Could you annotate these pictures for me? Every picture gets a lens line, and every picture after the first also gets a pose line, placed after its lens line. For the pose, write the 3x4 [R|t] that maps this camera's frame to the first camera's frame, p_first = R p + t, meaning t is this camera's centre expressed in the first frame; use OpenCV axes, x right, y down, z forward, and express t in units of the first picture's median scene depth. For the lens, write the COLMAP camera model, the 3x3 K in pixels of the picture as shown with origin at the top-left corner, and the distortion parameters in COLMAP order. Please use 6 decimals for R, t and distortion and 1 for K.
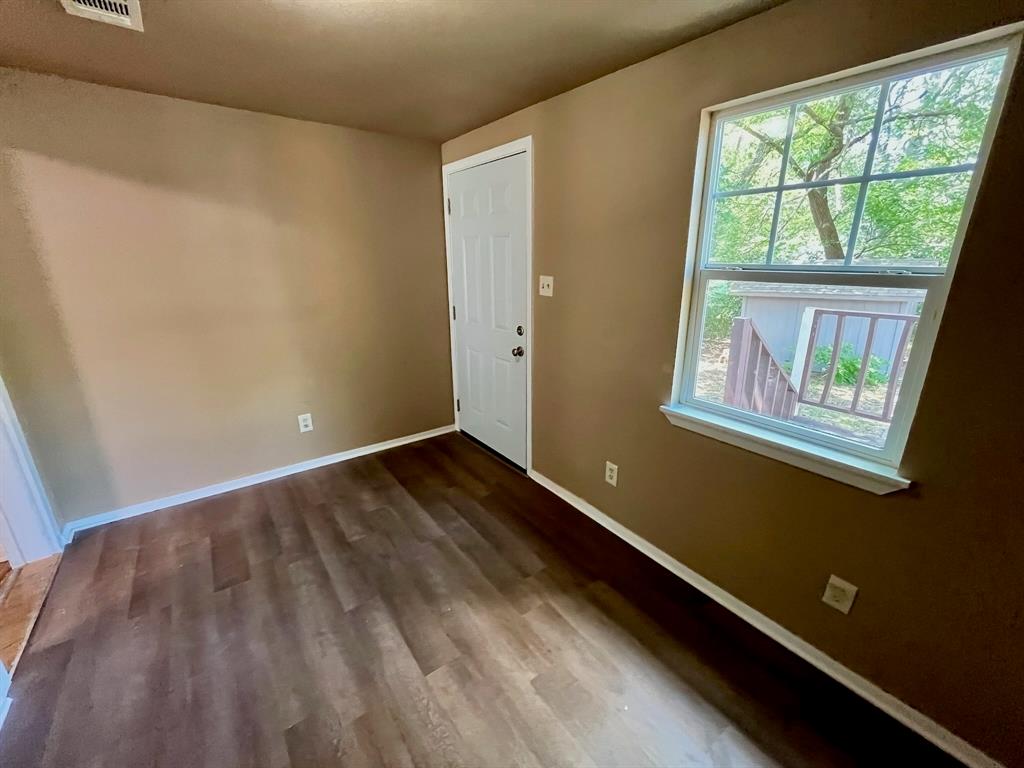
lens RADIAL K [[409.9, 0, 510.9], [0, 409.9, 378.3], [0, 0, 1]] dist [-0.004464, 0.000320]
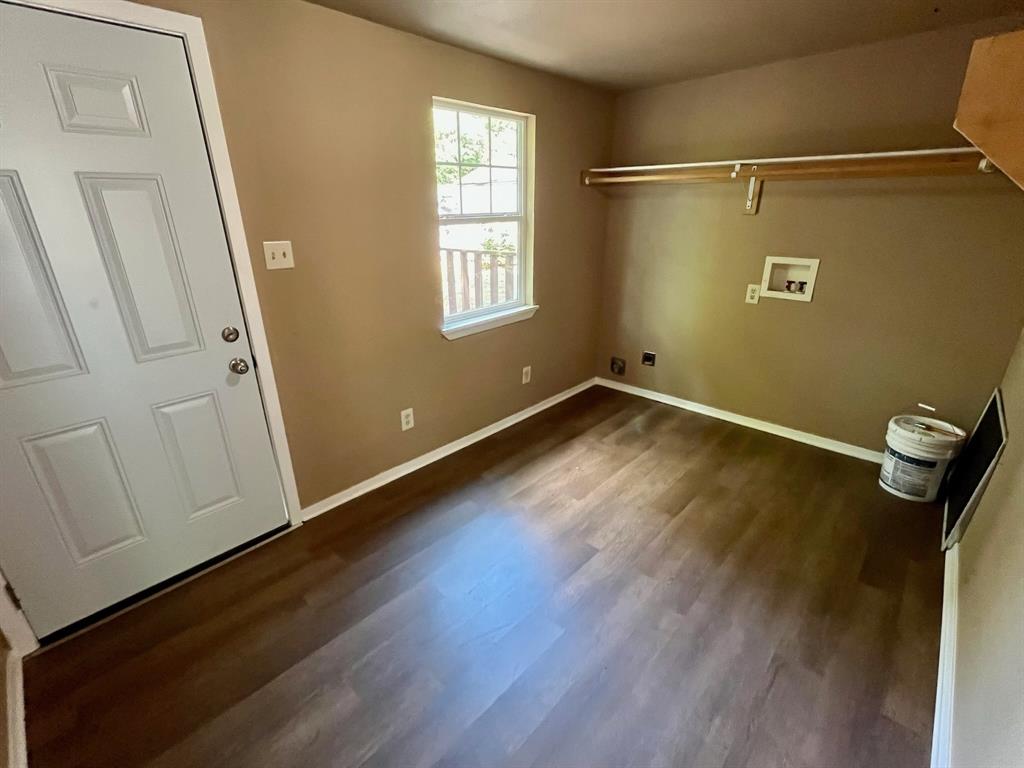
lens RADIAL K [[446.0, 0, 509.0], [0, 446.0, 382.2], [0, 0, 1]] dist [-0.017194, -0.000133]
pose [[-0.146964, -0.365739, 0.919041, -1.218708], [0.297234, 0.869859, 0.393697, -0.339020], [-0.943427, 0.331029, -0.019128, 1.100292]]
